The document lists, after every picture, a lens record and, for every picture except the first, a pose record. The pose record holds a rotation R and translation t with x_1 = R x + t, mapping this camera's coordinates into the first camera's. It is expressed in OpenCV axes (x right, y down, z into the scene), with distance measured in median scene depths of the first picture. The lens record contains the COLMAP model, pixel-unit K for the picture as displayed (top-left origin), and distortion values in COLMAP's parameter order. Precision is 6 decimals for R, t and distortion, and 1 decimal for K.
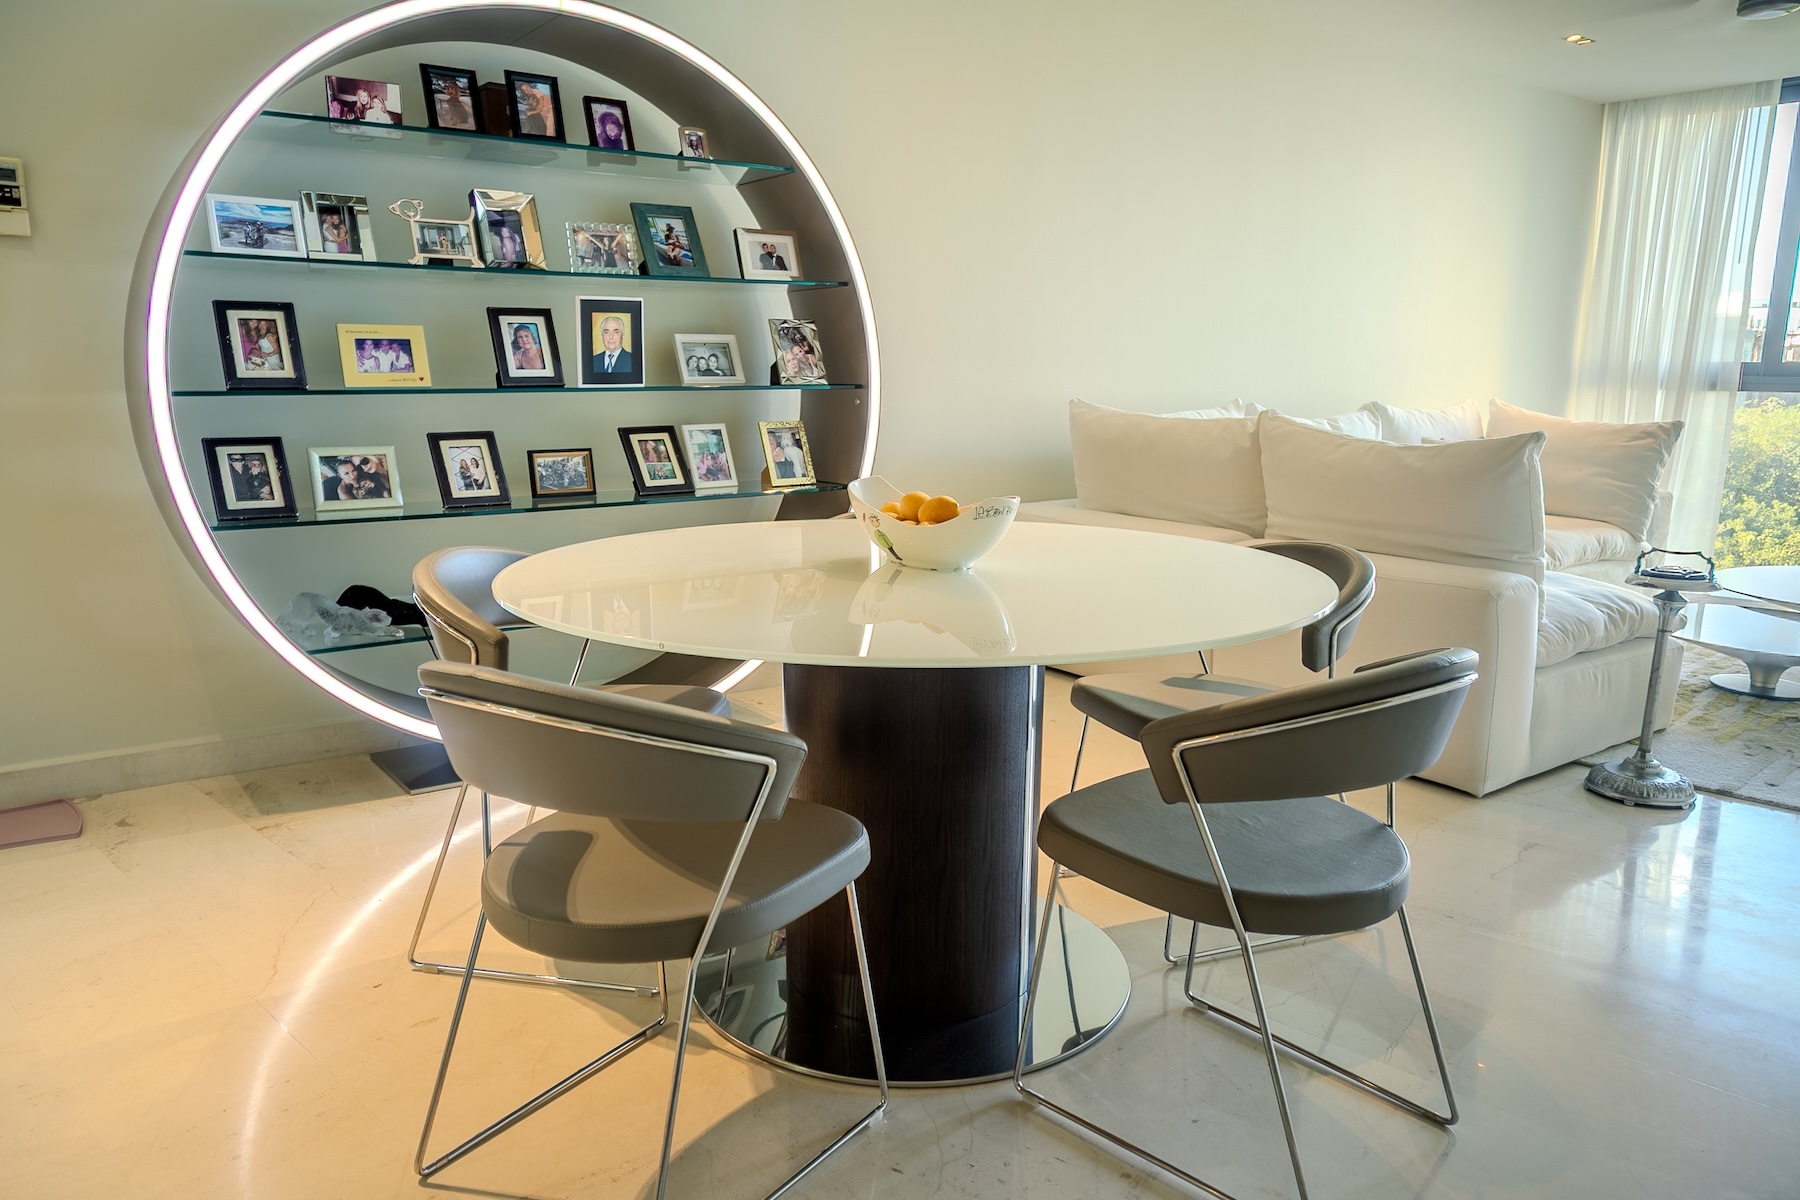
lens RADIAL K [[1260.3, 0, 897.7], [0, 1260.3, 607.4], [0, 0, 1]] dist [-0.068655, 0.060706]
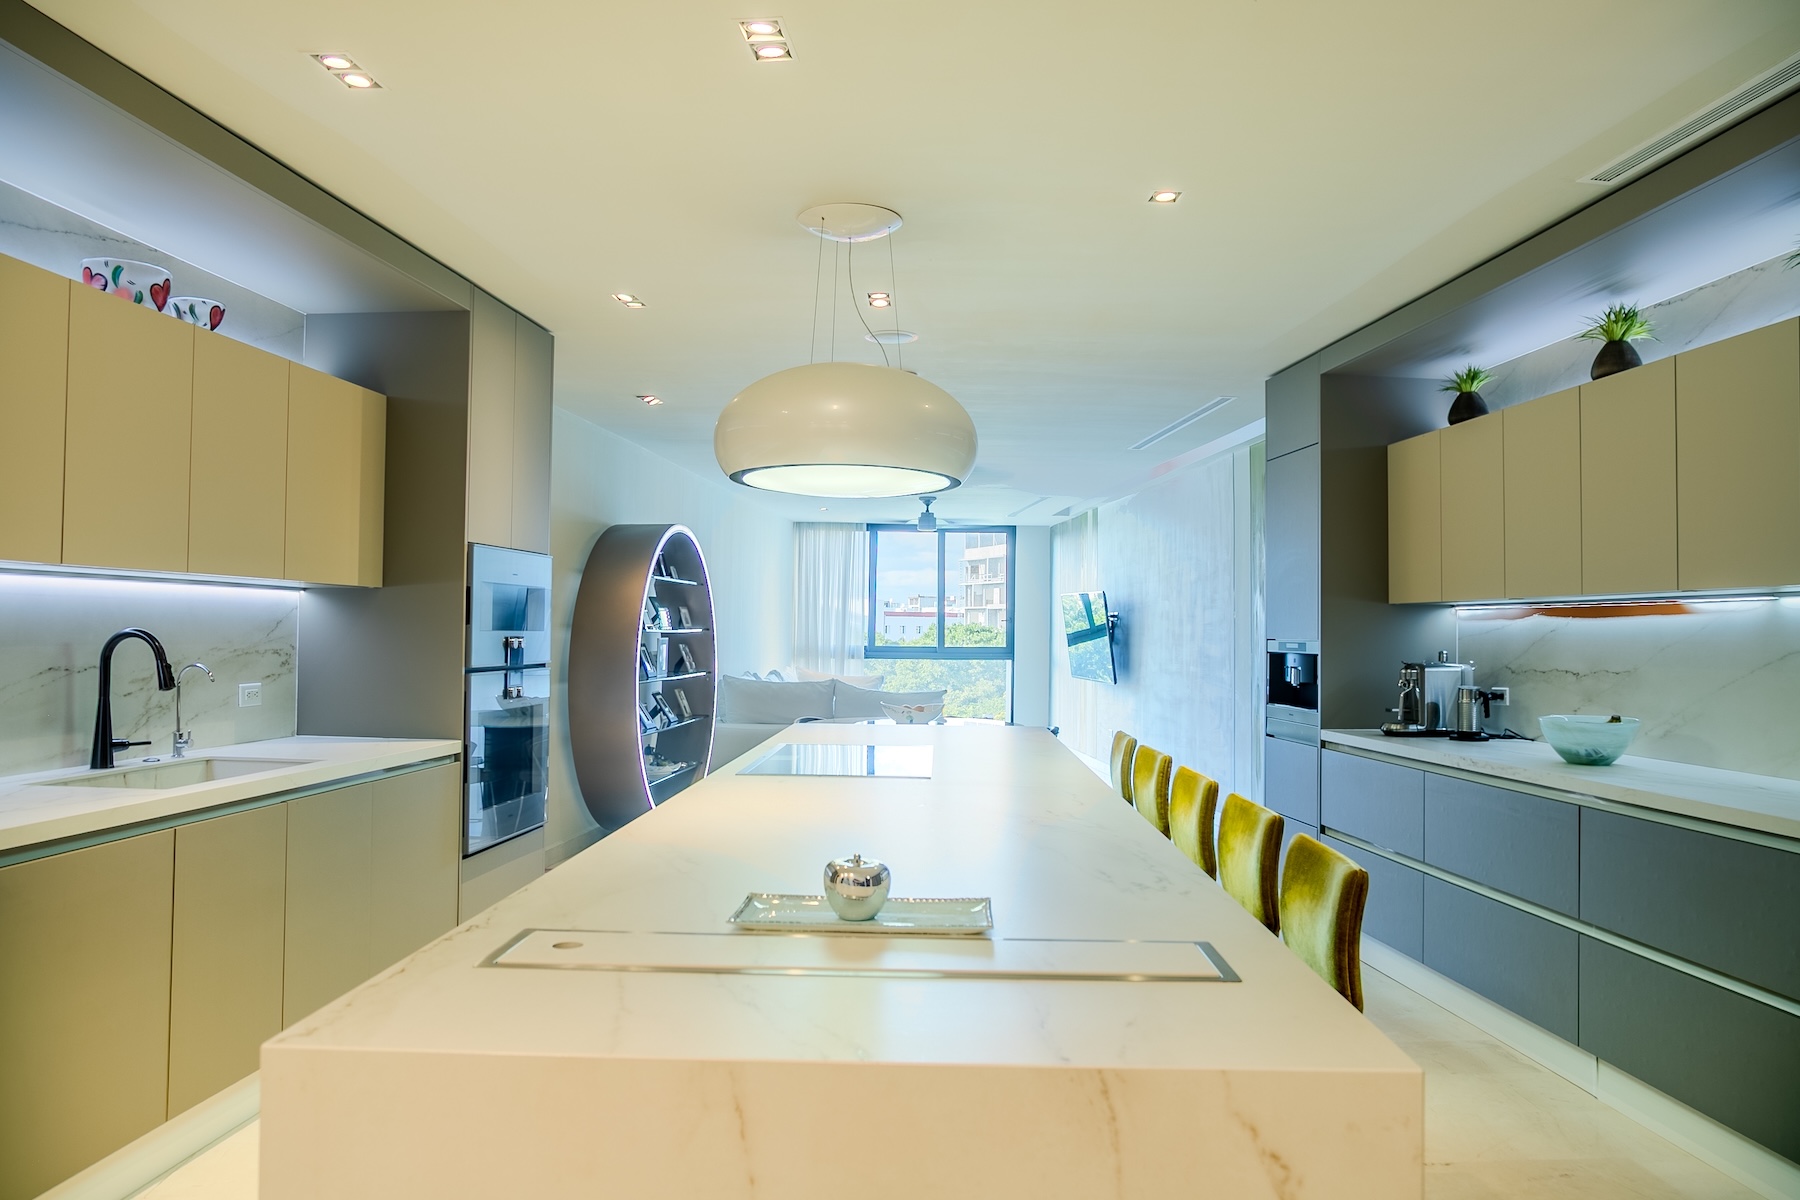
lens RADIAL K [[1260.3, 0, 883.6], [0, 1260.3, 607.3], [0, 0, 1]] dist [-0.068655, 0.060706]
pose [[0.670391, 0.012541, 0.741902, -0.927796], [0.132985, 0.981637, -0.136760, 0.041254], [-0.729994, 0.190344, 0.656413, -0.483336]]
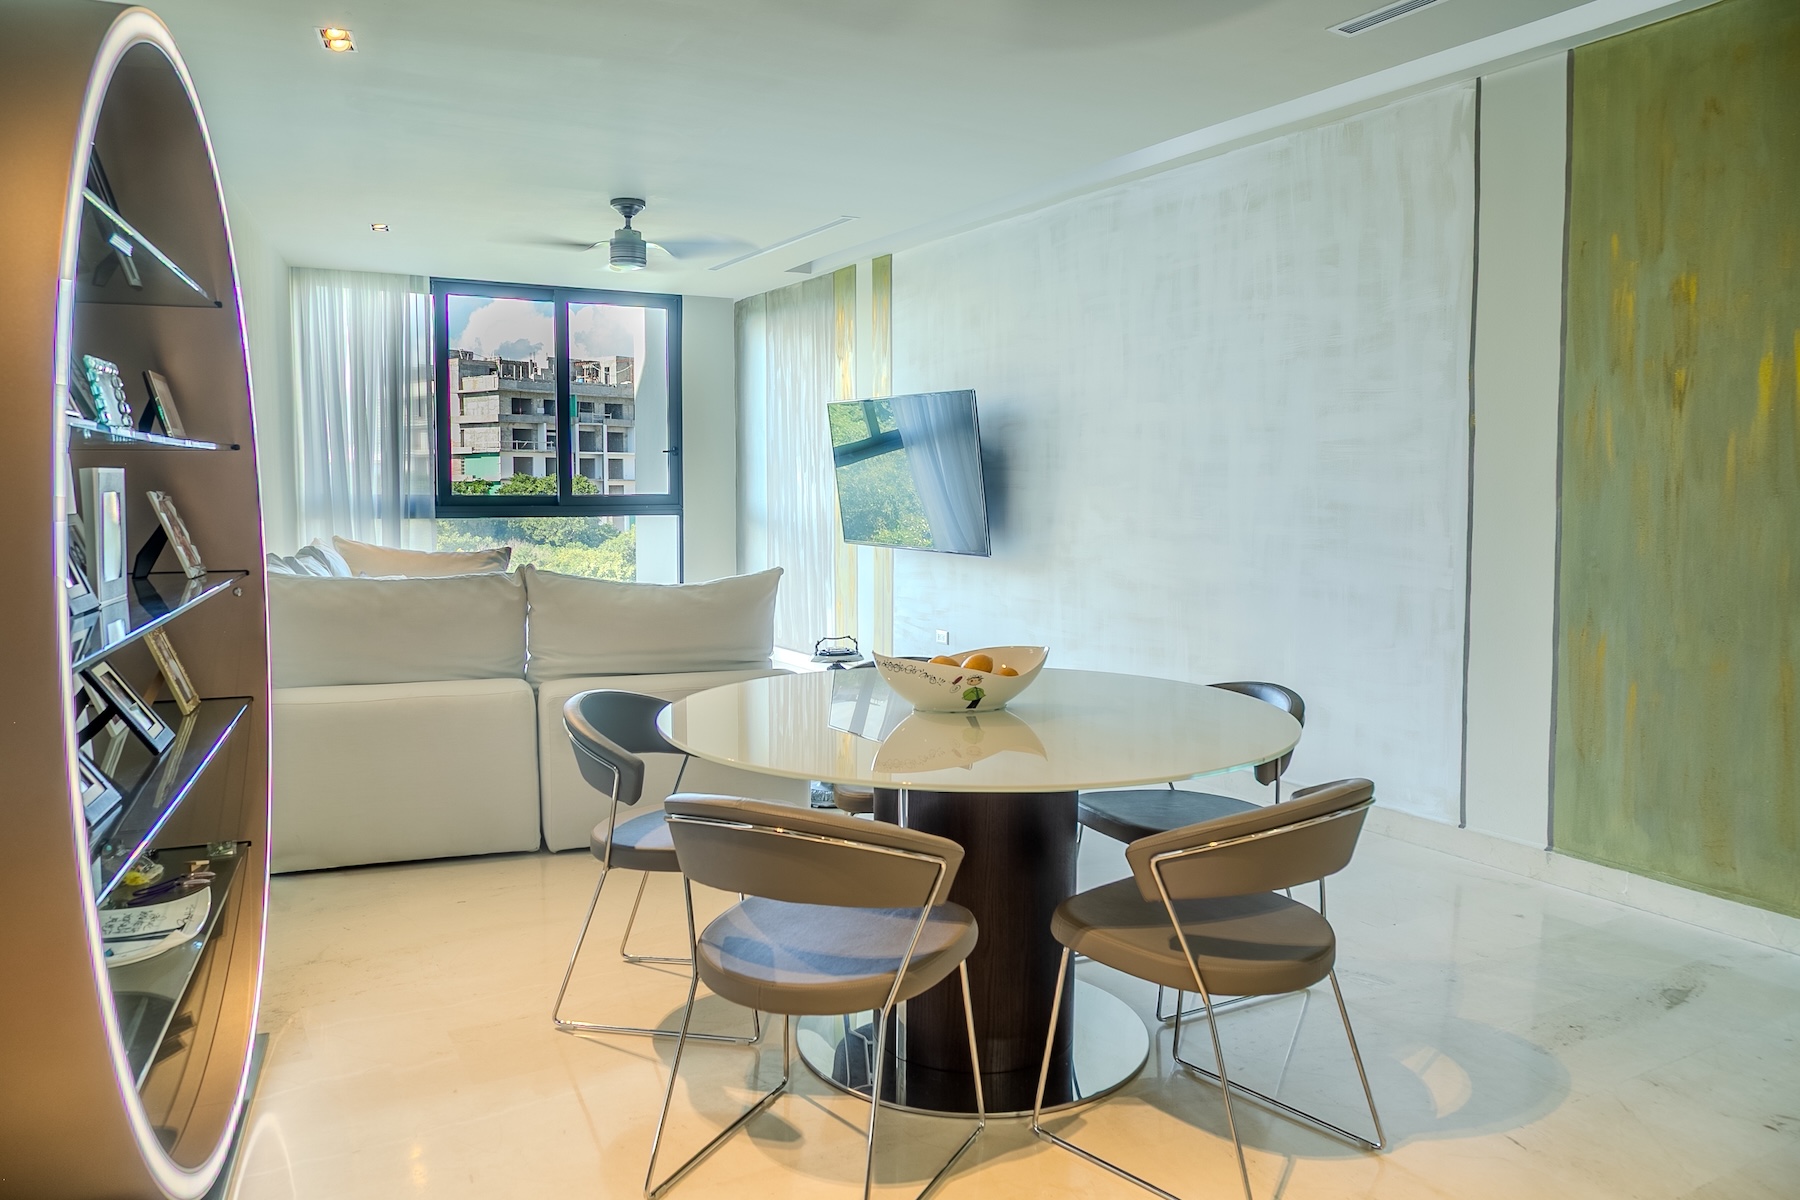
lens RADIAL K [[1260.3, 0, 905.2], [0, 1260.3, 620.1], [0, 0, 1]] dist [-0.068655, 0.060706]
pose [[0.262742, -0.111879, 0.958358, -0.411563], [0.177384, 0.981926, 0.065999, -0.073639], [-0.948421, 0.152656, 0.277838, 0.219834]]
